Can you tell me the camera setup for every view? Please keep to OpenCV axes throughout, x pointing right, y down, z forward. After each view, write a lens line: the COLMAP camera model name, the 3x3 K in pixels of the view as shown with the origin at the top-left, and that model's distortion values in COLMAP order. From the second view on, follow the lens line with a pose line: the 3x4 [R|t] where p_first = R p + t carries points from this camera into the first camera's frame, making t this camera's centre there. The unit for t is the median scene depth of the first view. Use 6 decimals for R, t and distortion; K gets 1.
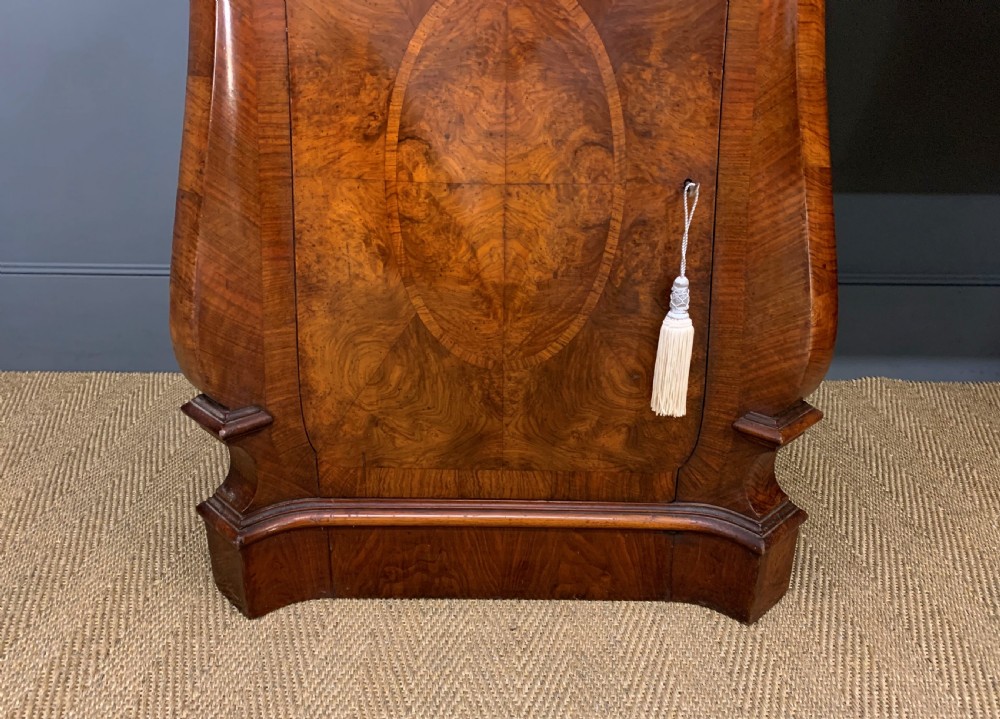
lens RADIAL K [[800.9, 0, 515.9], [0, 800.9, 384.0], [0, 0, 1]] dist [0.121615, -0.279811]
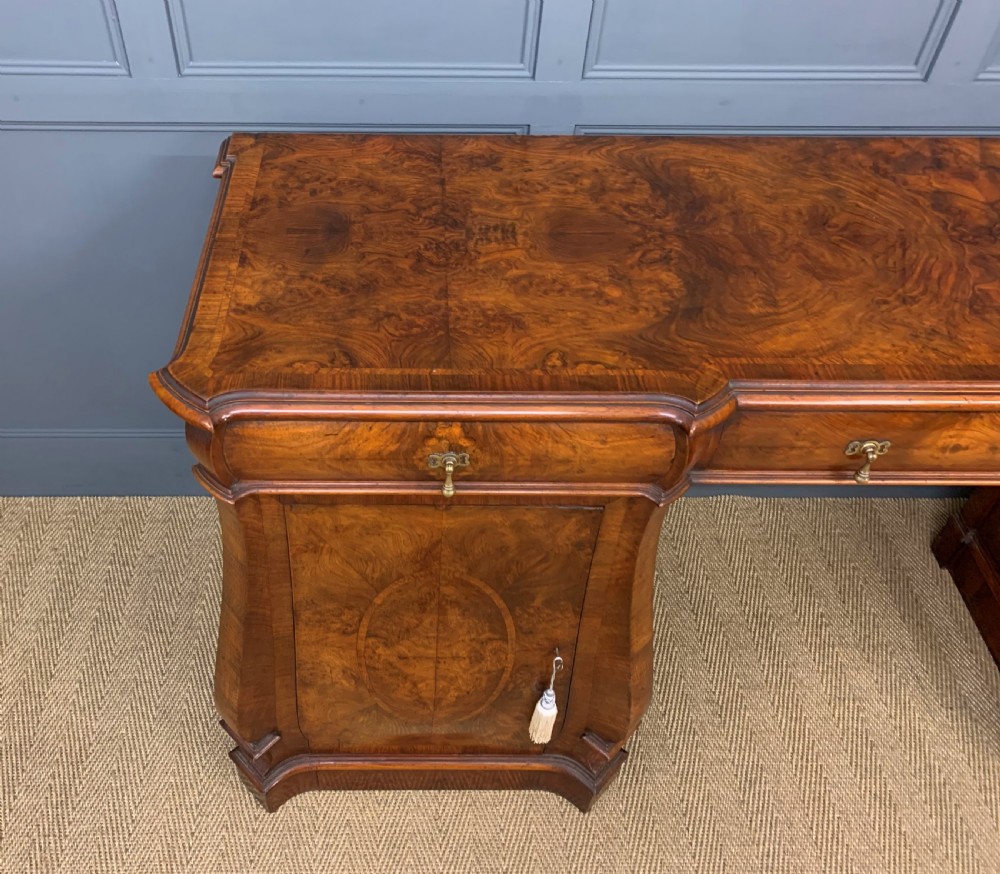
lens RADIAL K [[887.4, 0, 416.9], [0, 887.4, 426.4], [0, 0, 1]] dist [0.153023, -0.393111]
pose [[0.999974, -0.004169, 0.005835, -0.056589], [0.001520, 0.918387, 0.395680, -1.284832], [-0.007009, -0.395660, 0.918370, -0.371605]]
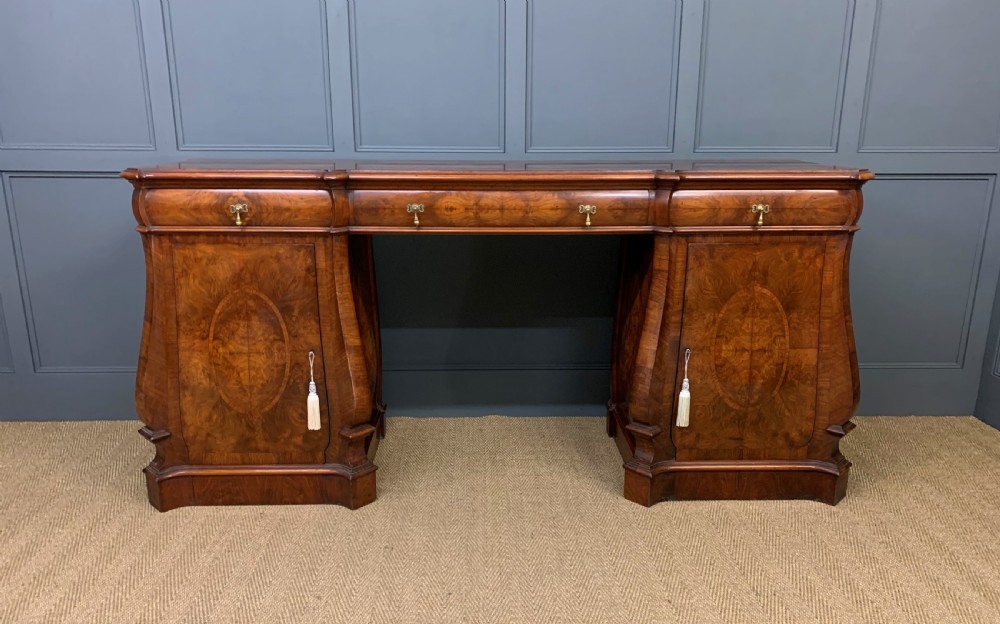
lens RADIAL K [[775.2, 0, 499.9], [0, 775.2, 332.6], [0, 0, 1]] dist [0.079324, -0.159094]
pose [[0.999576, -0.015026, 0.024953, 0.835754], [0.018074, 0.991762, -0.126815, 0.063879], [-0.022842, 0.127212, 0.991613, -1.887289]]
